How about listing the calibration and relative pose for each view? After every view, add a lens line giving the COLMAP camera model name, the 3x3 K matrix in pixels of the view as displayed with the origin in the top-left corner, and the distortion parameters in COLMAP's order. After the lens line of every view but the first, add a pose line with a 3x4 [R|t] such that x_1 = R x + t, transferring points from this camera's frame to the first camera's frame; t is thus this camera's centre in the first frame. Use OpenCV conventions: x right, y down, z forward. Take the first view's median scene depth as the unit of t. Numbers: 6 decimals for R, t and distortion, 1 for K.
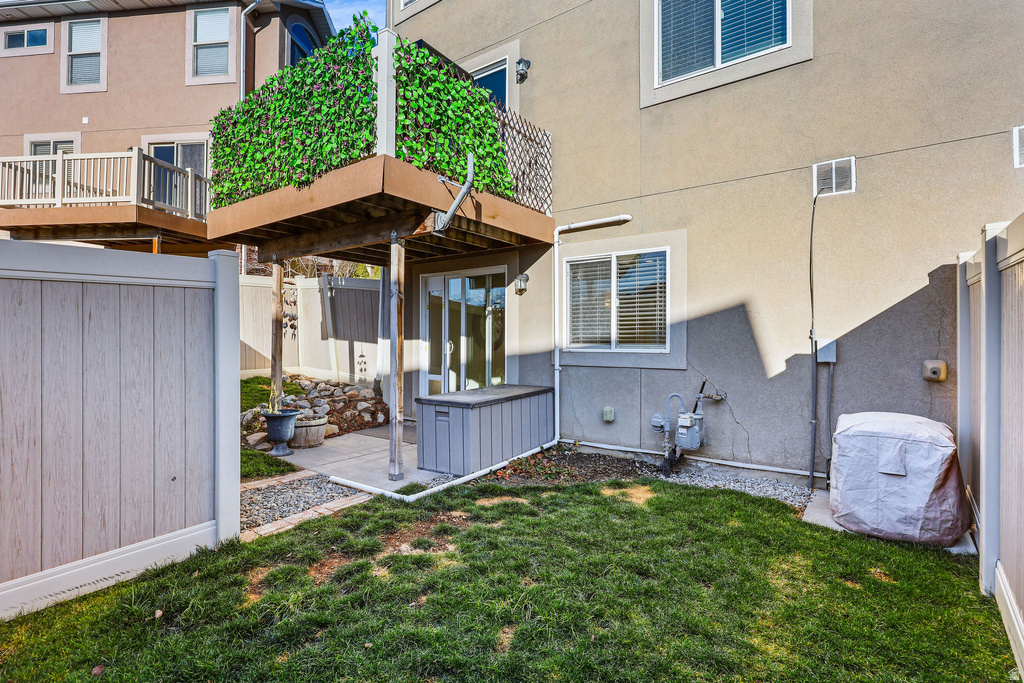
lens RADIAL K [[478.3, 0, 497.5], [0, 478.3, 334.7], [0, 0, 1]] dist [0.002112, 0.000928]
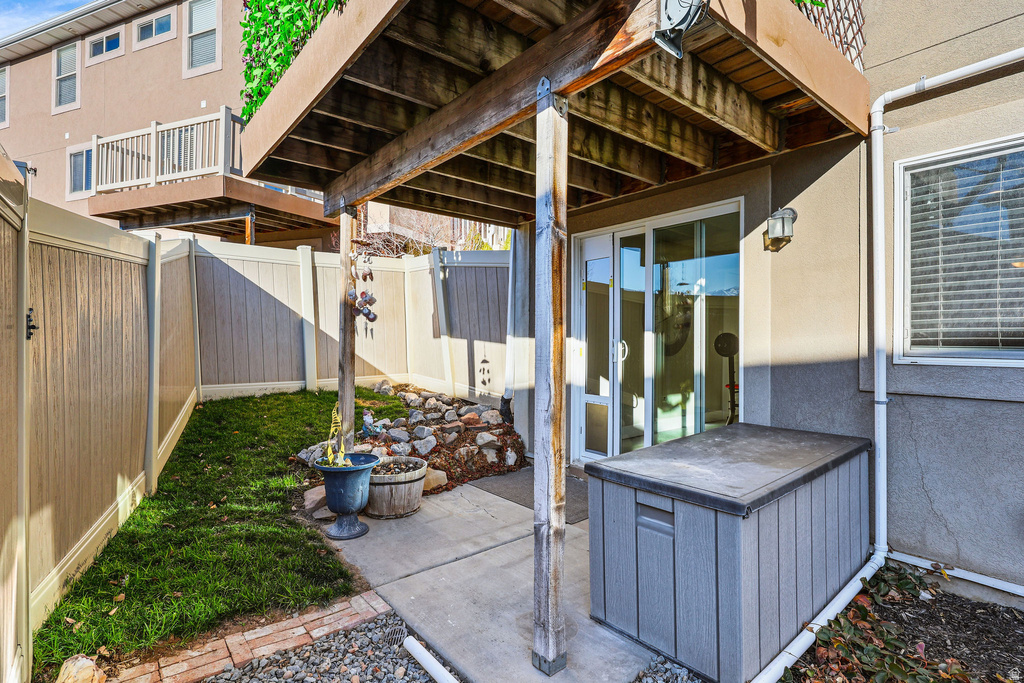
lens RADIAL K [[478.3, 0, 511.2], [0, 478.3, 338.5], [0, 0, 1]] dist [0.002112, 0.000928]
pose [[0.972375, 0.000637, -0.233422, -0.099057], [0.001680, 0.999951, 0.009729, 0.005228], [0.233417, -0.009852, 0.972327, 0.395968]]
